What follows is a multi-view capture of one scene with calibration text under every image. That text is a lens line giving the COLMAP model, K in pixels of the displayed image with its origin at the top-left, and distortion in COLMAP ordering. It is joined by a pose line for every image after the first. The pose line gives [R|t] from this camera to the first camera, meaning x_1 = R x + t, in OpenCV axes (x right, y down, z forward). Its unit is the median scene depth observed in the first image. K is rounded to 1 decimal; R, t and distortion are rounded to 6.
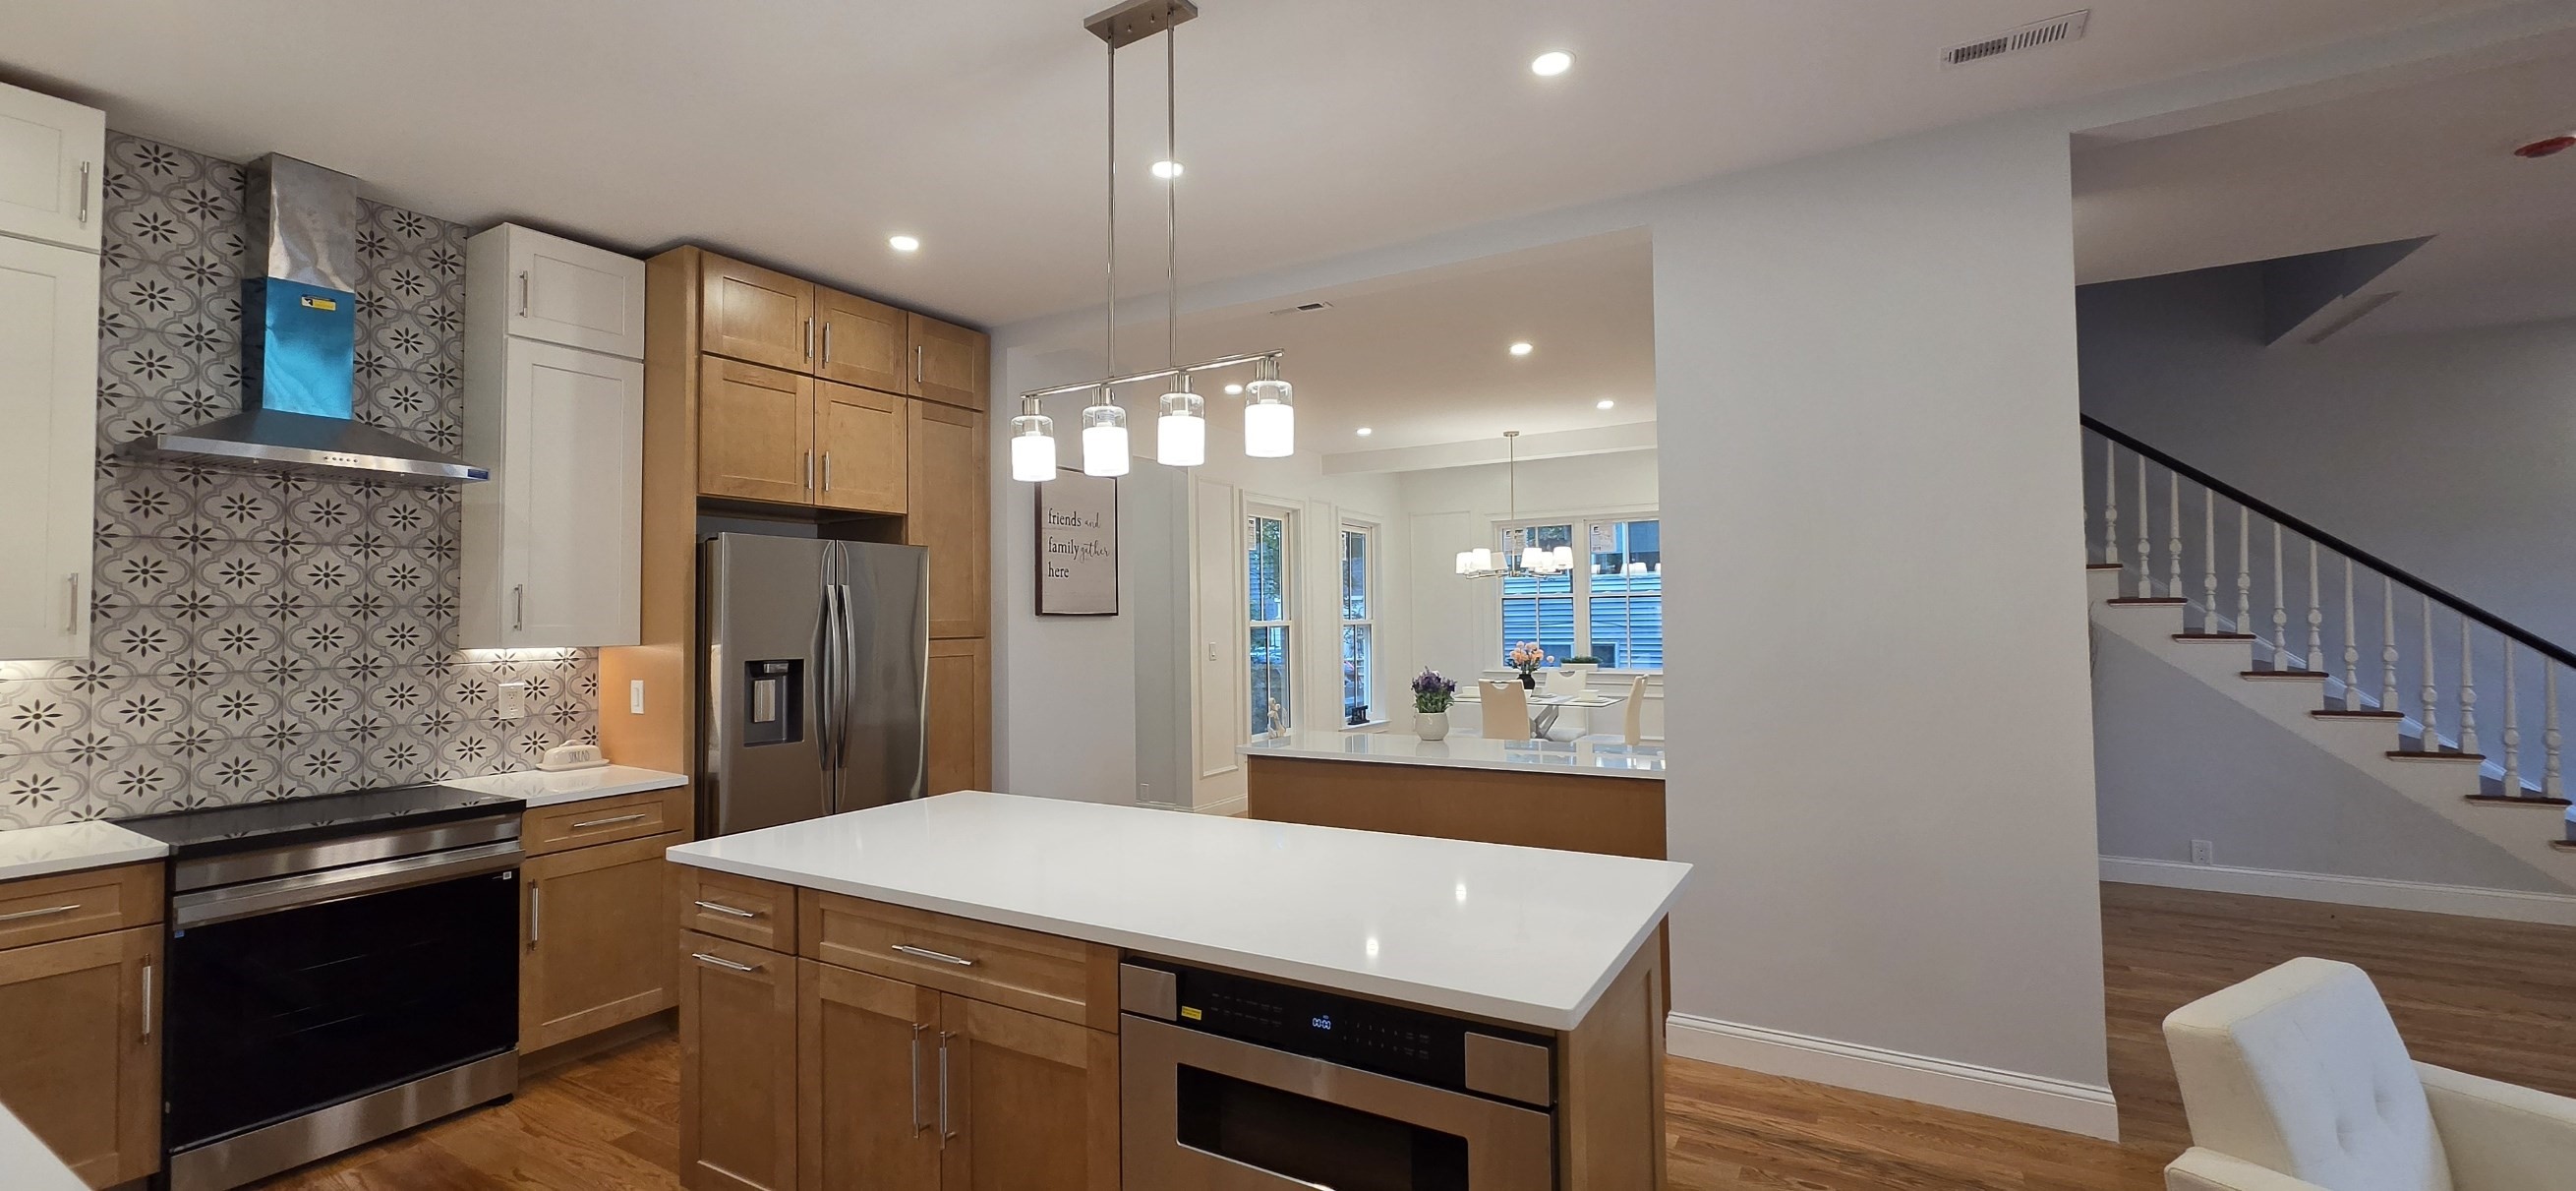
lens RADIAL K [[1051.2, 0, 1258.4], [0, 1051.2, 590.0], [0, 0, 1]] dist [0.008211, -0.000057]
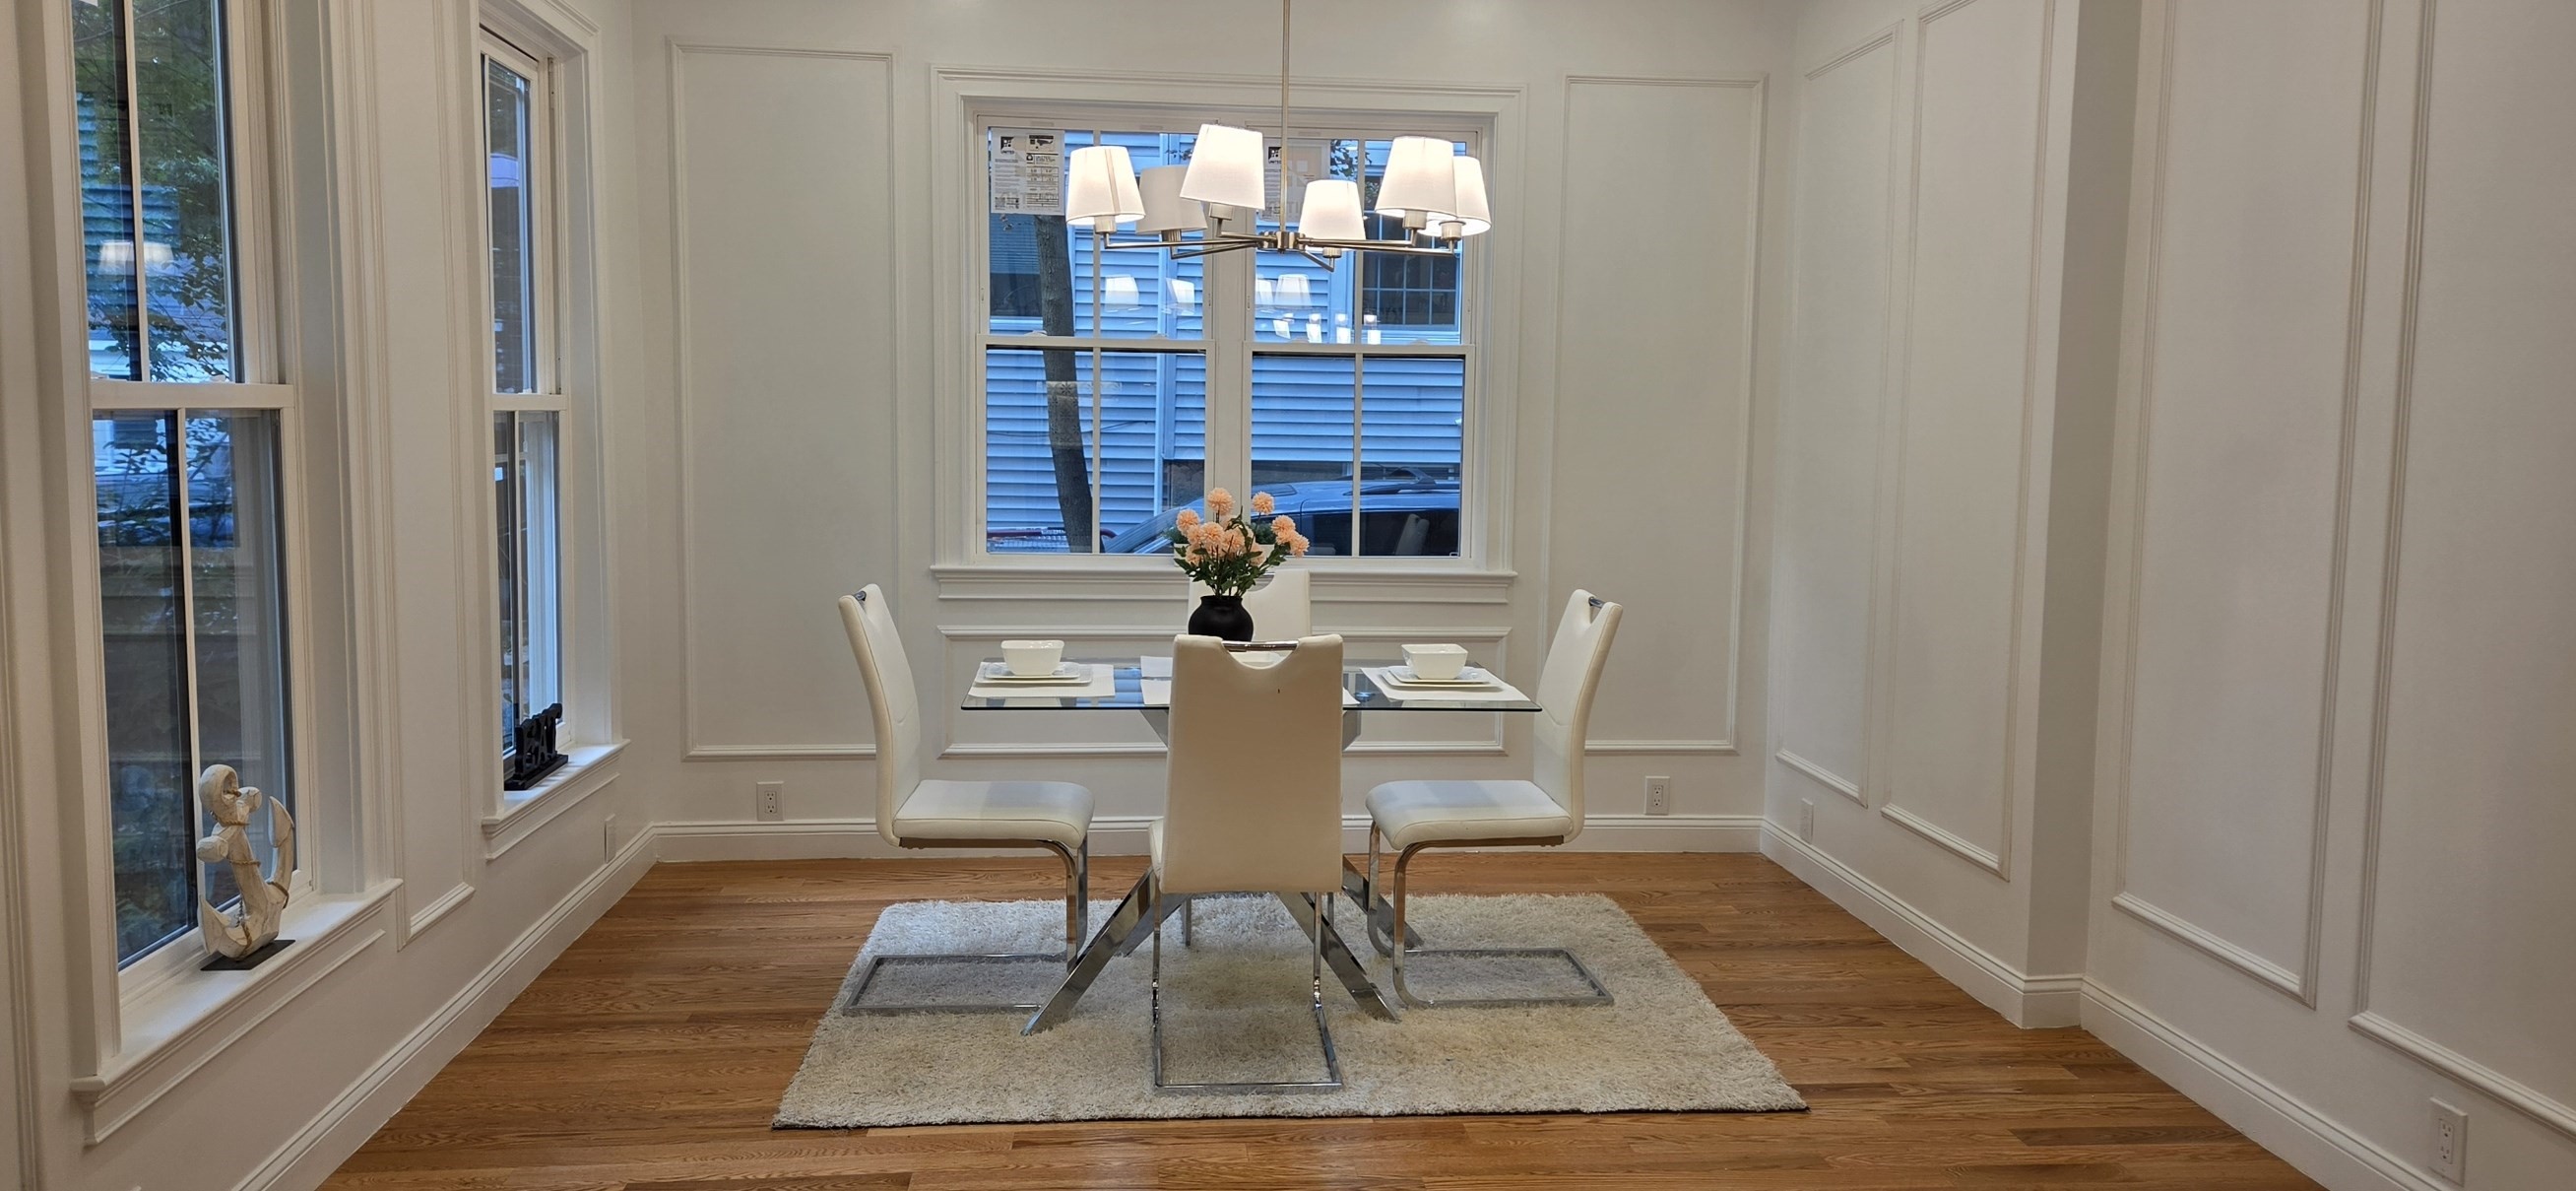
lens RADIAL K [[1788.8, 0, 1332.0], [0, 1788.8, 592.0], [0, 0, 1]] dist [0.001709, -0.000034]
pose [[0.792134, -0.034229, 0.609386, -0.057539], [-0.042210, 0.992964, 0.110643, 0.048386], [-0.608885, -0.113366, 0.785116, 1.328152]]
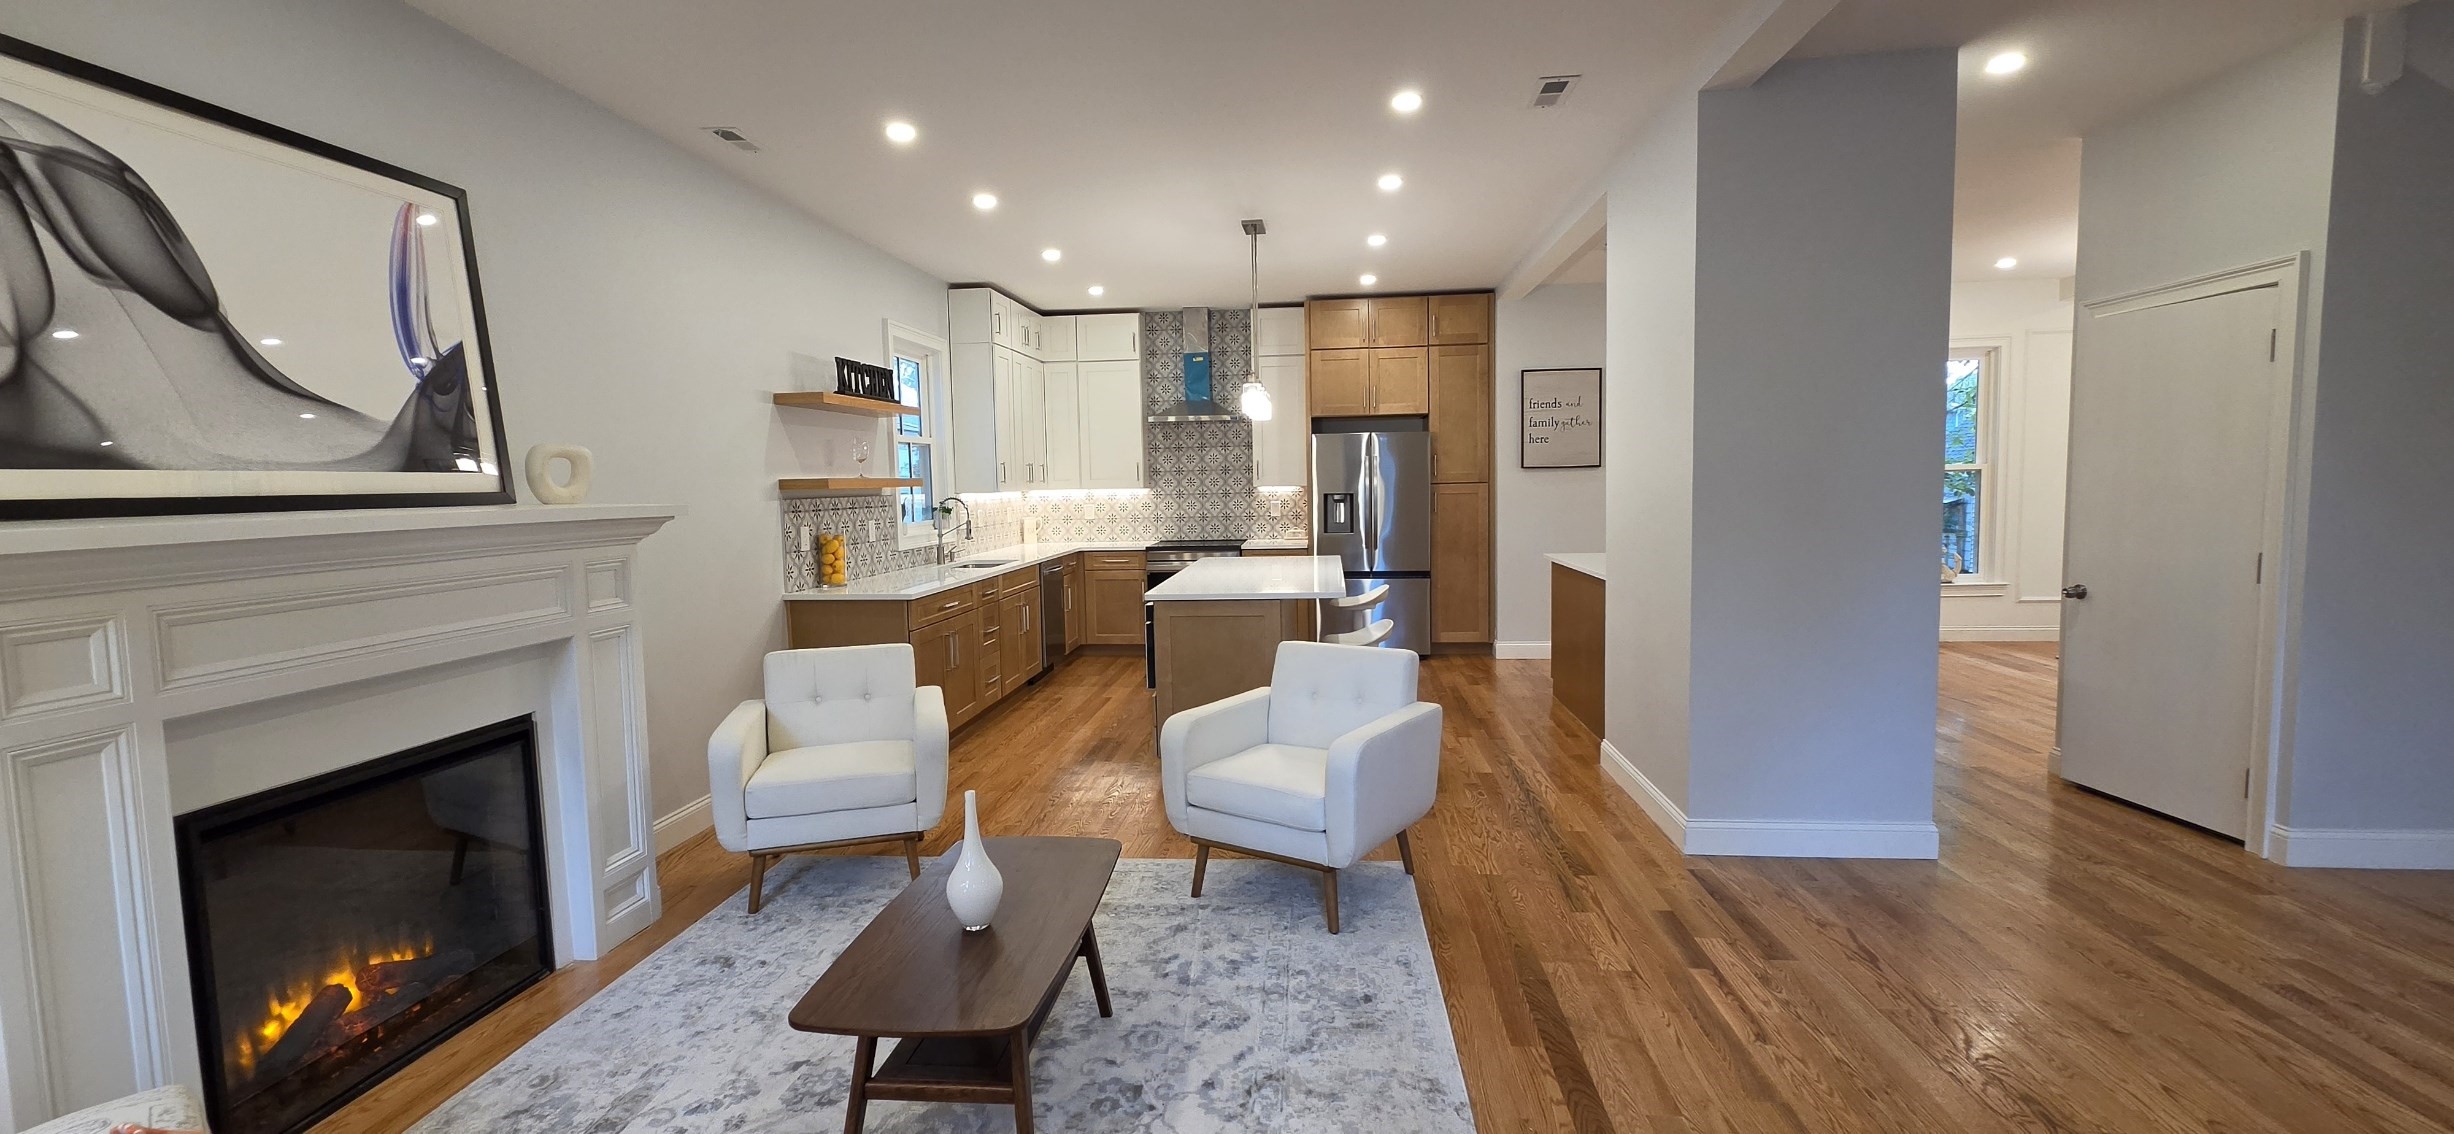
lens RADIAL K [[989.1, 0, 1227.0], [0, 989.1, 567.0], [0, 0, 1]] dist [-0.001822, -0.000248]
pose [[0.432880, 0.083070, -0.897616, 1.231863], [0.041921, 0.992813, 0.112096, -0.018141], [0.900476, -0.086153, 0.426286, -0.051700]]
